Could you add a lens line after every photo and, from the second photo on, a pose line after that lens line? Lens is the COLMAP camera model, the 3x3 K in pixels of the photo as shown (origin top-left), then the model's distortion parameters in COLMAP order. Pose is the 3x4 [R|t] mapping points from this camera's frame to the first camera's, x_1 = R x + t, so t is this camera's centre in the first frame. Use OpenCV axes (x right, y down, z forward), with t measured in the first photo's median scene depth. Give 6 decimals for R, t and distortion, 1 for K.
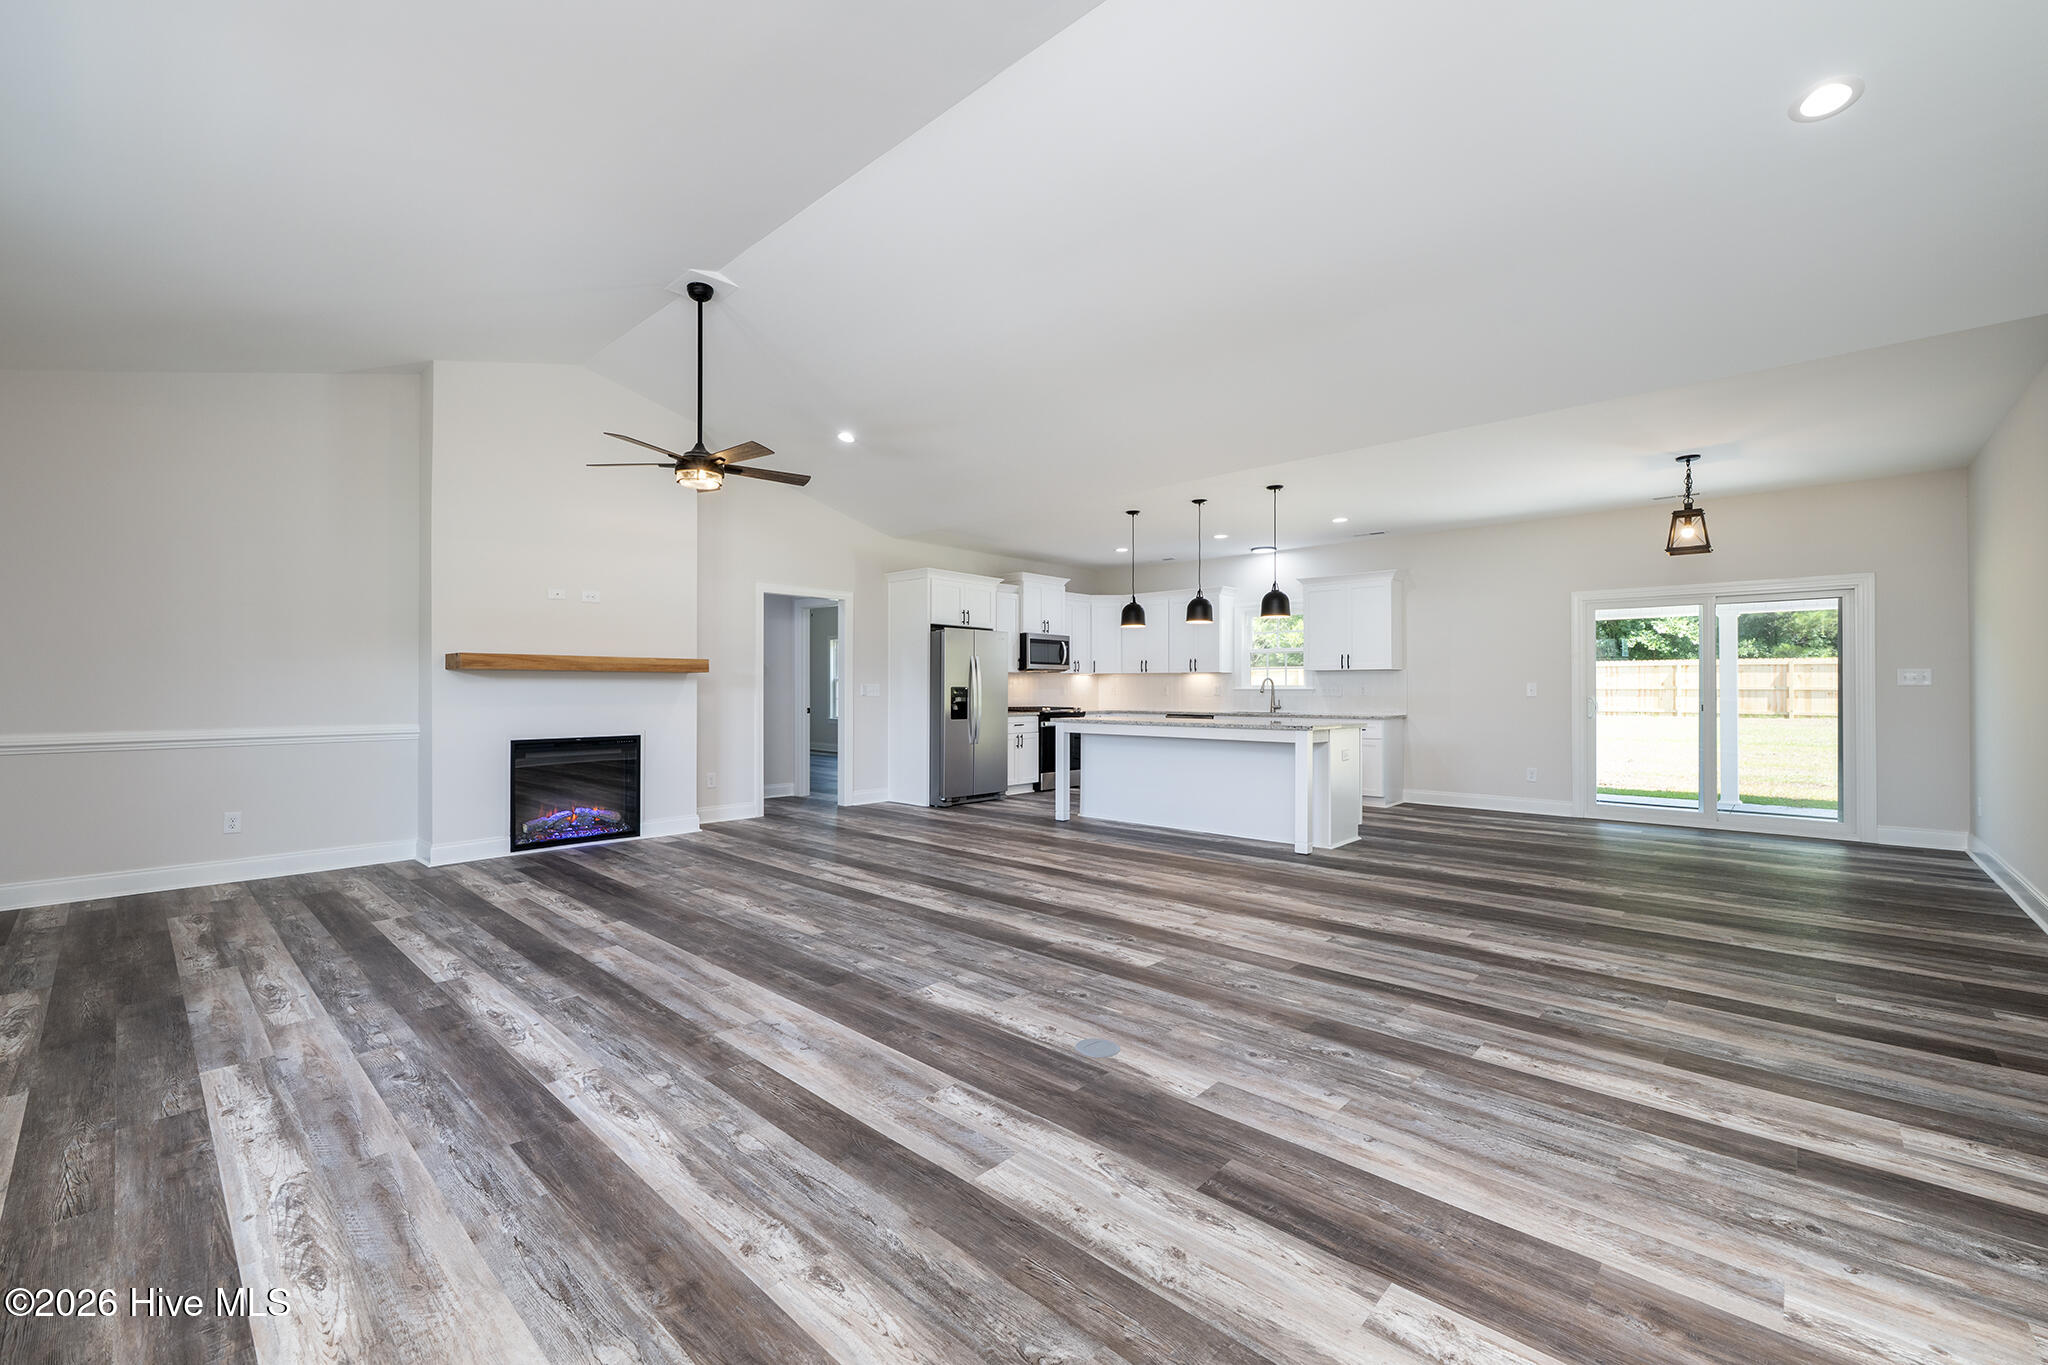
lens RADIAL K [[822.8, 0, 1010.6], [0, 822.8, 685.5], [0, 0, 1]] dist [0.004086, -0.001707]
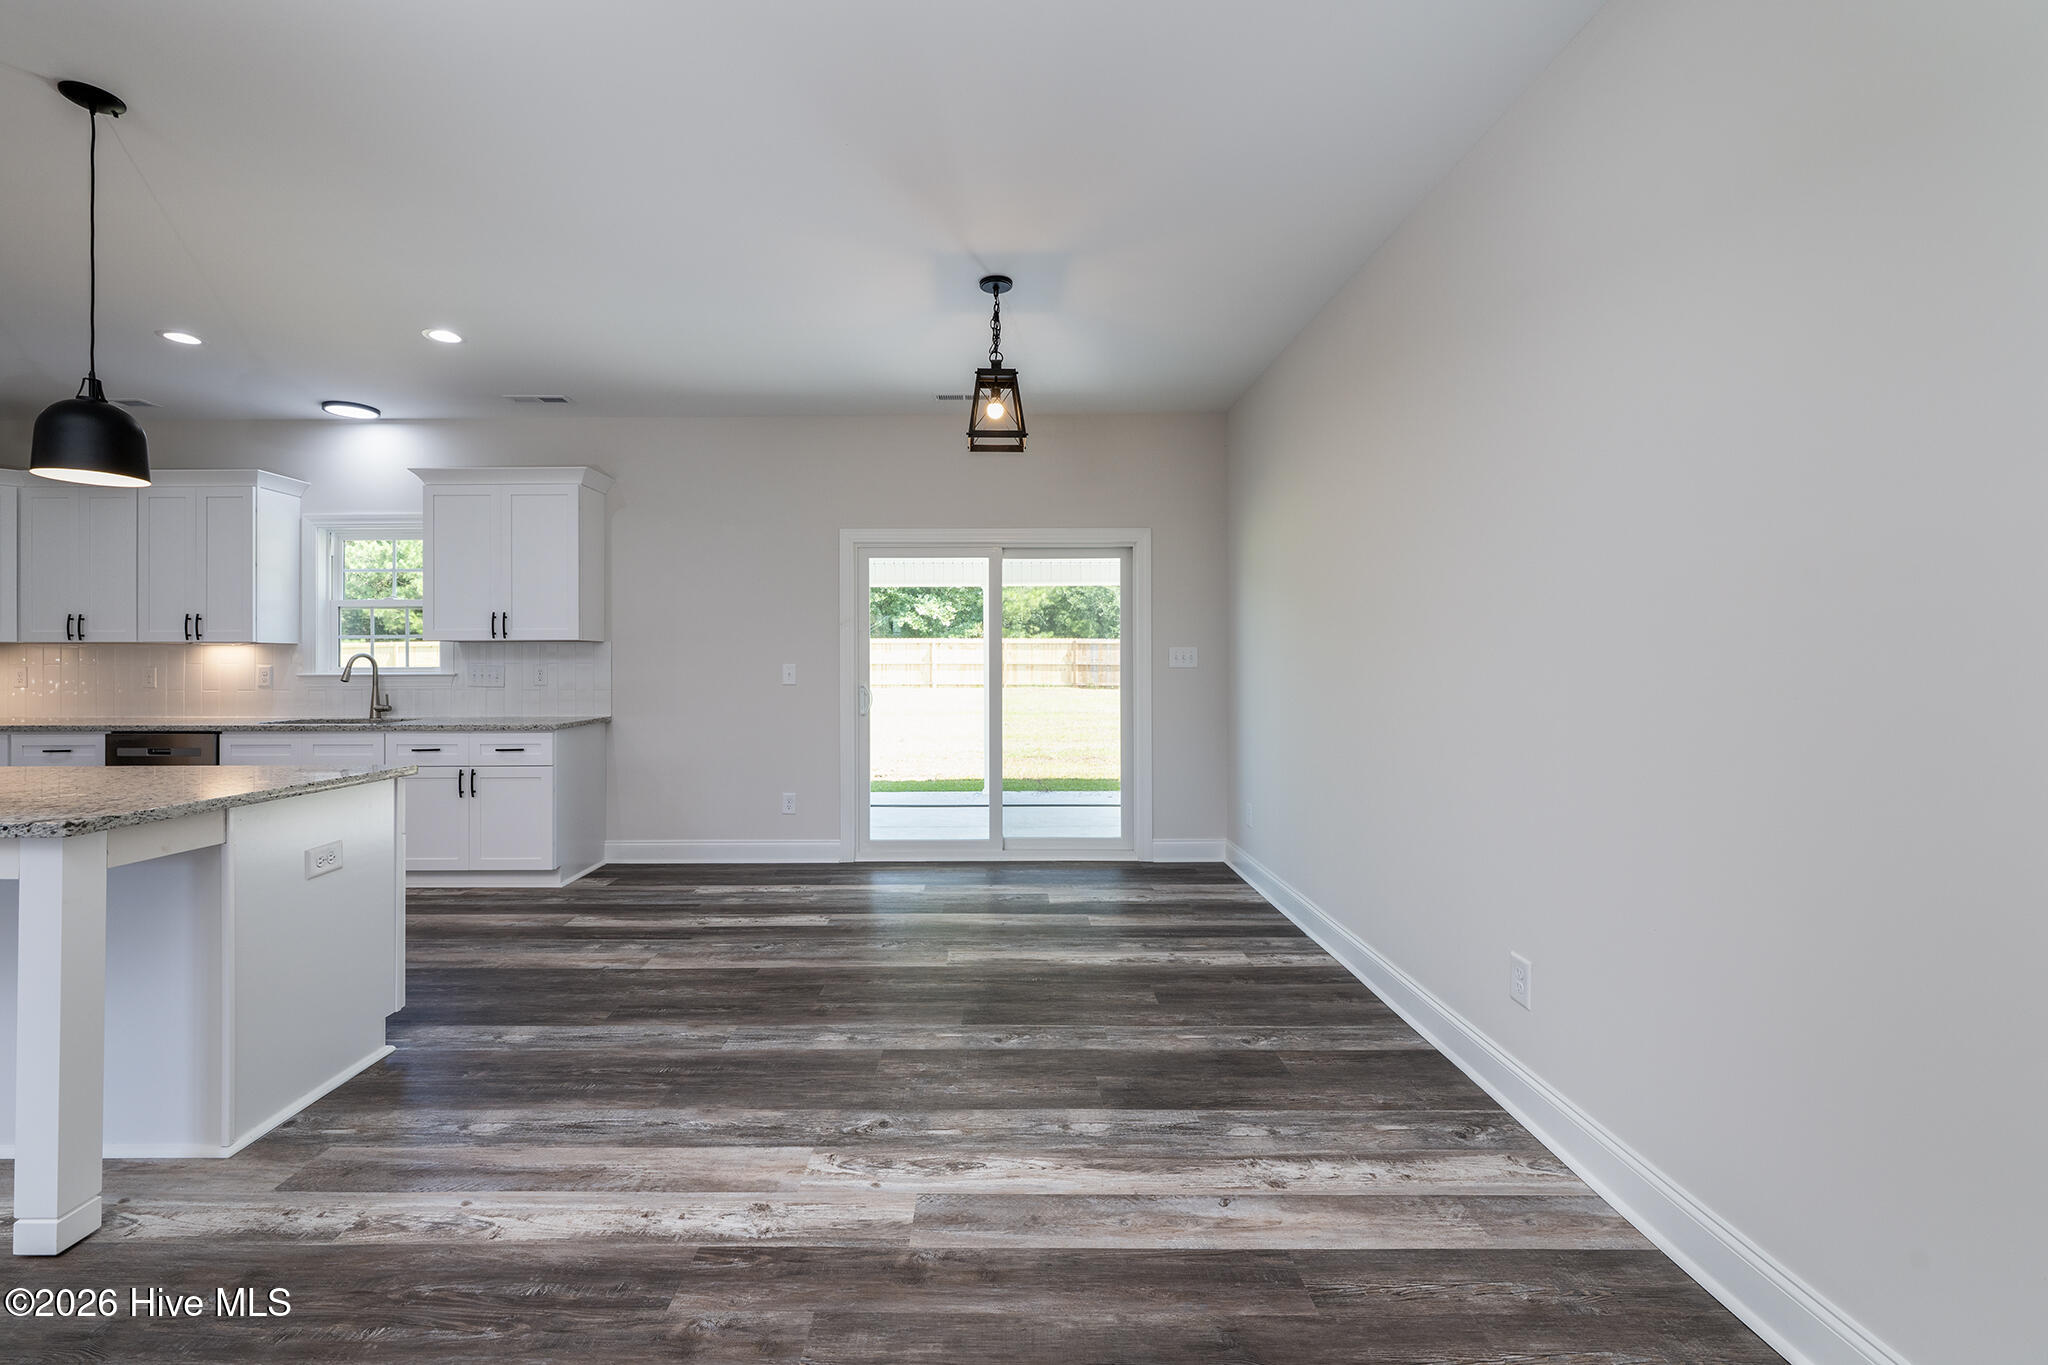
lens RADIAL K [[822.8, 0, 977.7], [0, 822.8, 658.9], [0, 0, 1]] dist [0.004086, -0.001707]
pose [[0.737692, -0.000180, 0.675137, 0.563499], [0.000280, 1.000000, -0.000038, -0.013535], [-0.675137, 0.000217, 0.737692, 0.778586]]
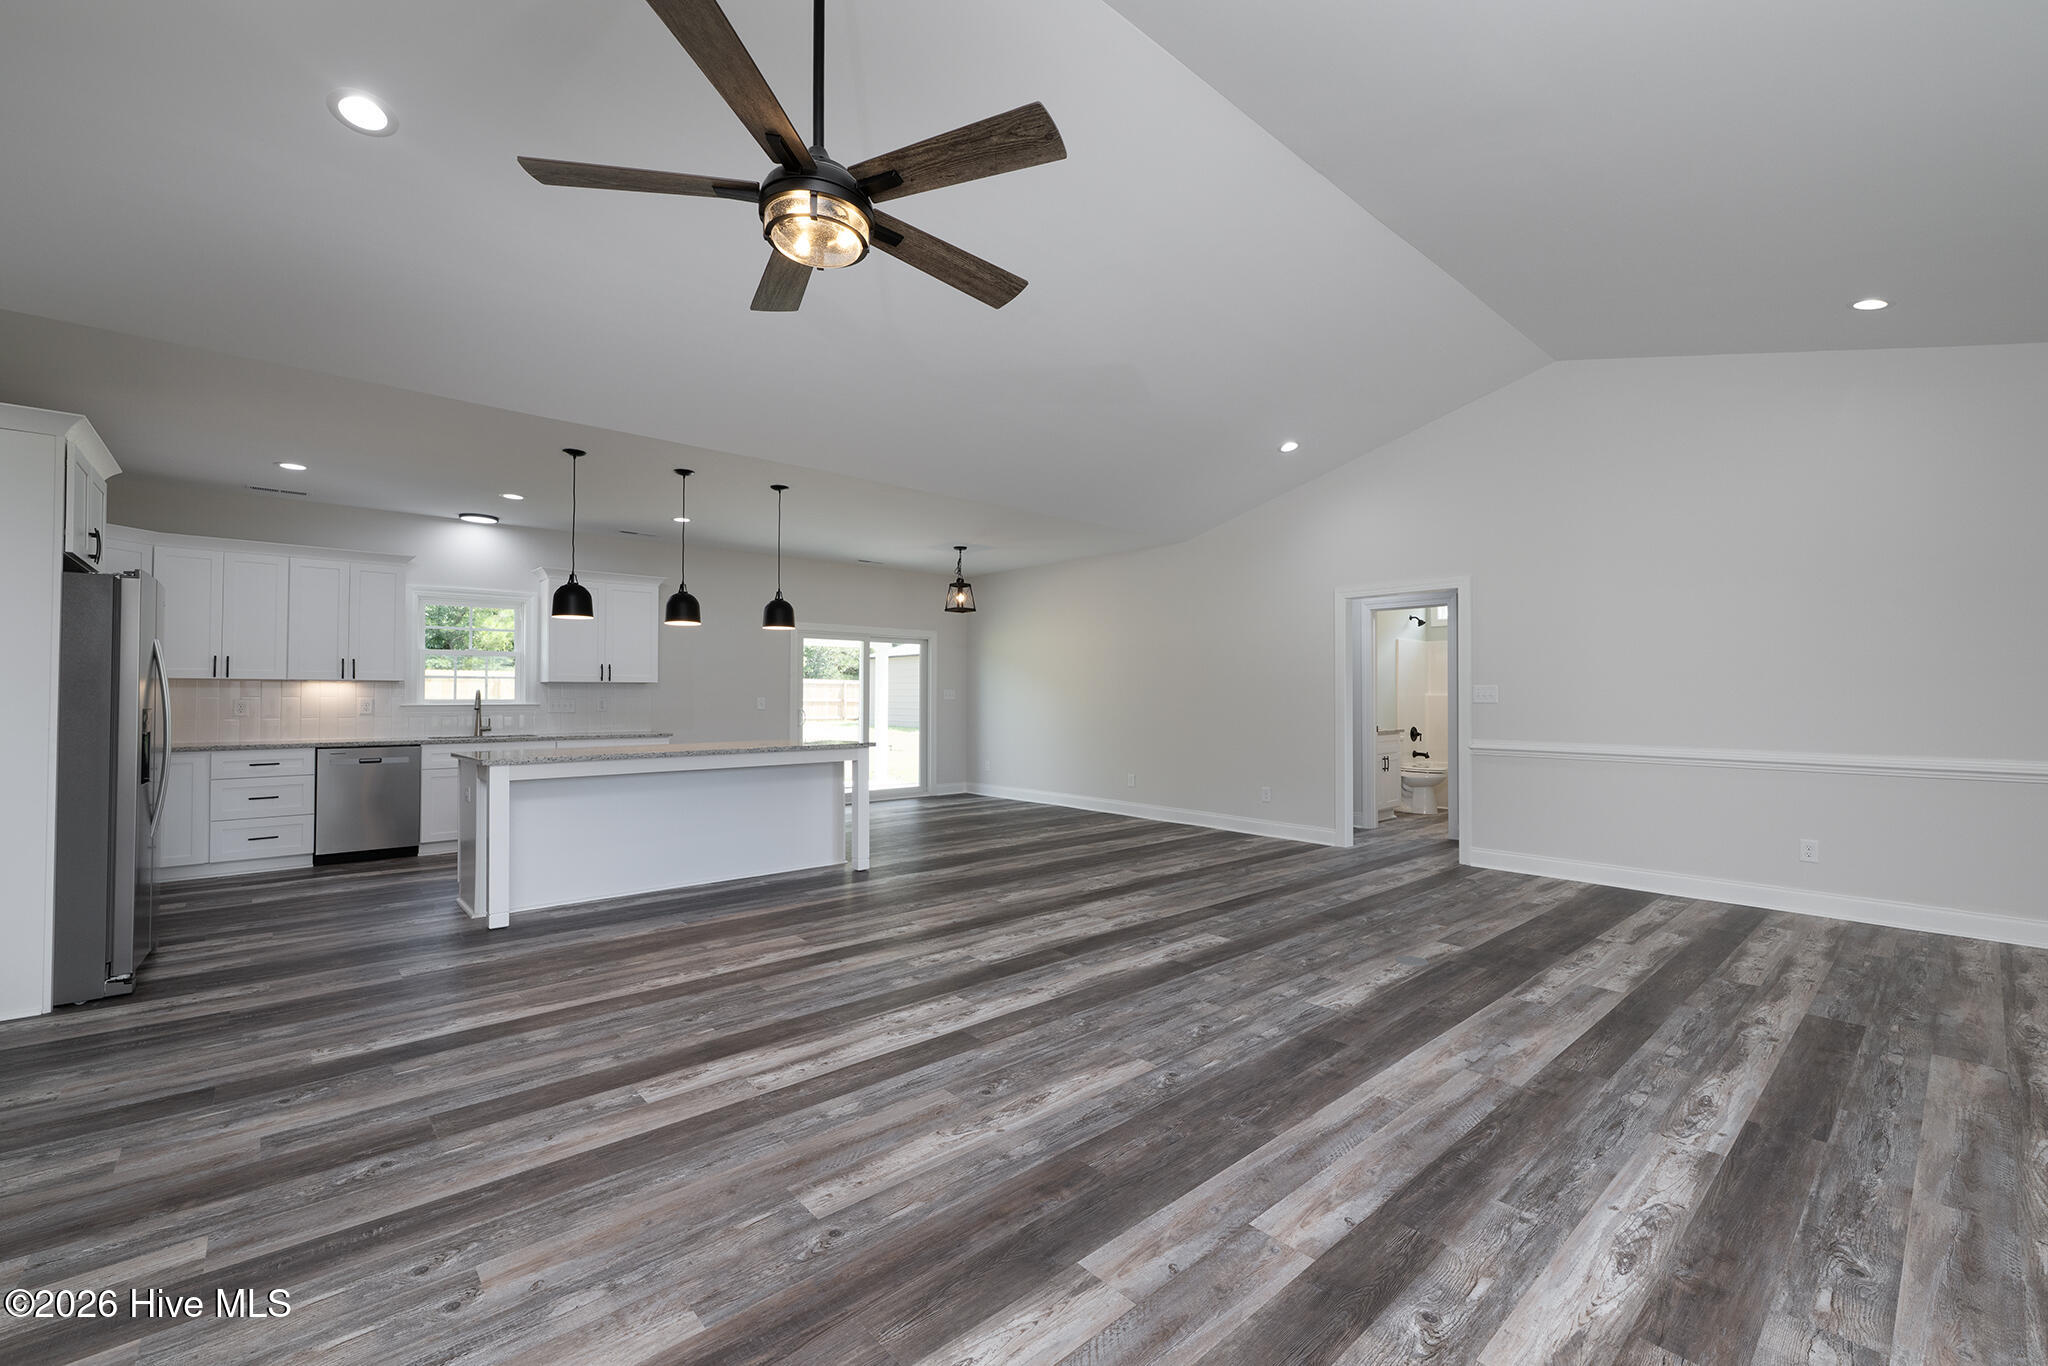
lens RADIAL K [[822.8, 0, 1050.4], [0, 822.8, 733.7], [0, 0, 1]] dist [0.004086, -0.001707]
pose [[0.096246, -0.044851, 0.994347, -0.875462], [-0.004129, 0.998958, 0.045459, -0.013787], [-0.995349, -0.008481, 0.095960, 0.952195]]
